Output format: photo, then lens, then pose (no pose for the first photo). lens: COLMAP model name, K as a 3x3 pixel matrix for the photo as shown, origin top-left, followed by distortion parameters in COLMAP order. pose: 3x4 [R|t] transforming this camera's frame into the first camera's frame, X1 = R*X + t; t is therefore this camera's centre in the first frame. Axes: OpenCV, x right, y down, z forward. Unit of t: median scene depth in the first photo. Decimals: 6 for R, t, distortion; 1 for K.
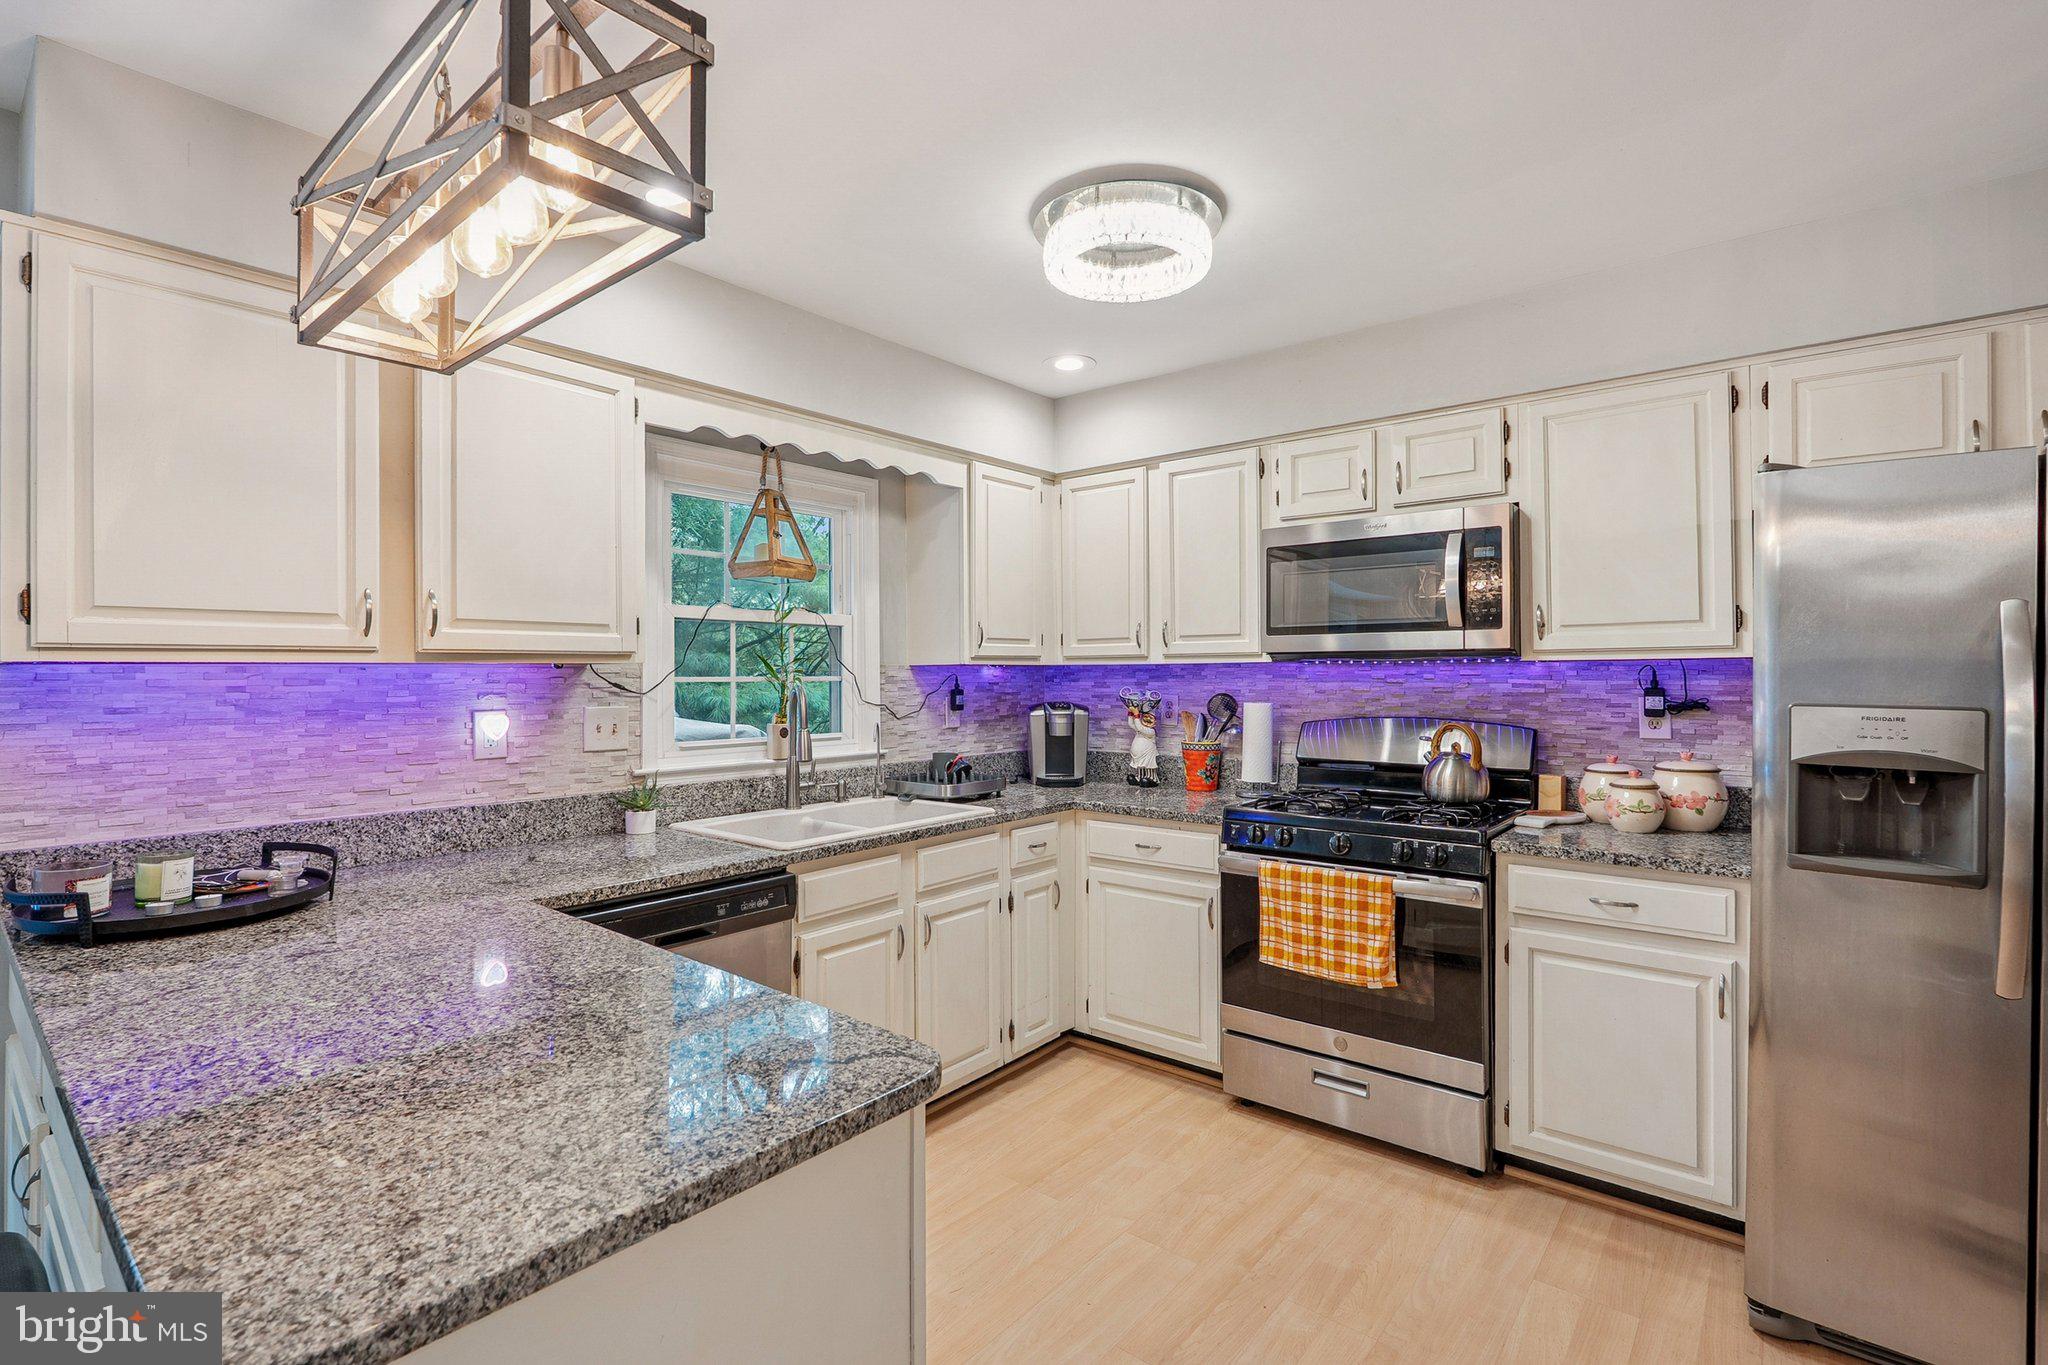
lens RADIAL K [[942.7, 0, 1023.4], [0, 942.7, 665.8], [0, 0, 1]] dist [-0.005563, -0.000460]
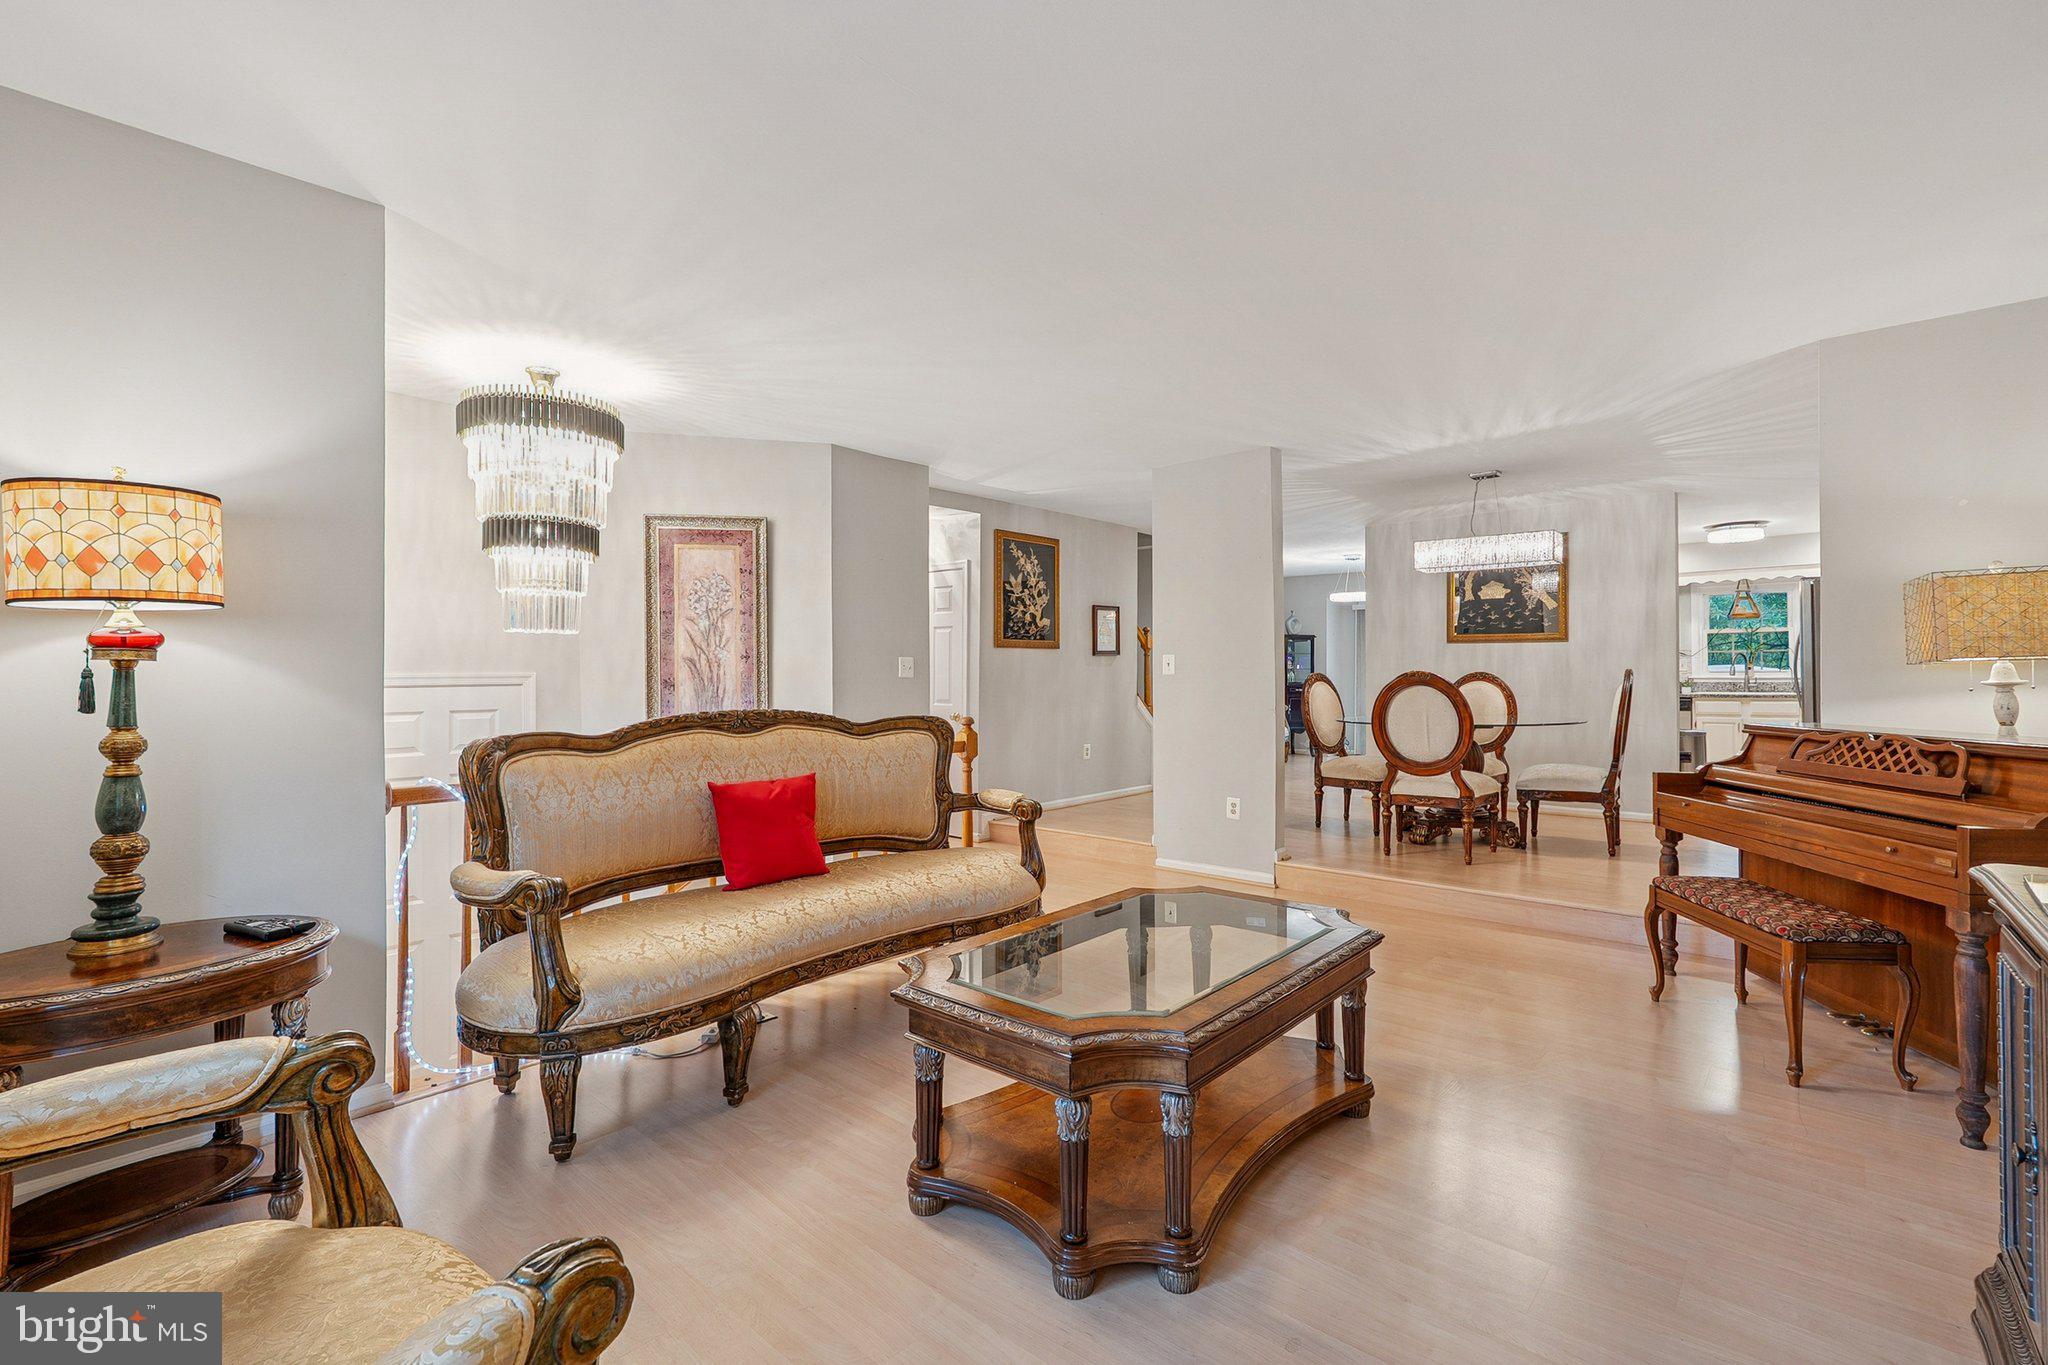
lens RADIAL K [[910.2, 0, 1023.3], [0, 910.2, 678.8], [0, 0, 1]] dist [0.000836, 0.000090]
pose [[-0.037777, 0.000731, -0.999286, 3.230585], [0.011453, 0.999934, 0.000299, 0.089046], [0.999221, -0.011433, -0.037783, -1.428440]]
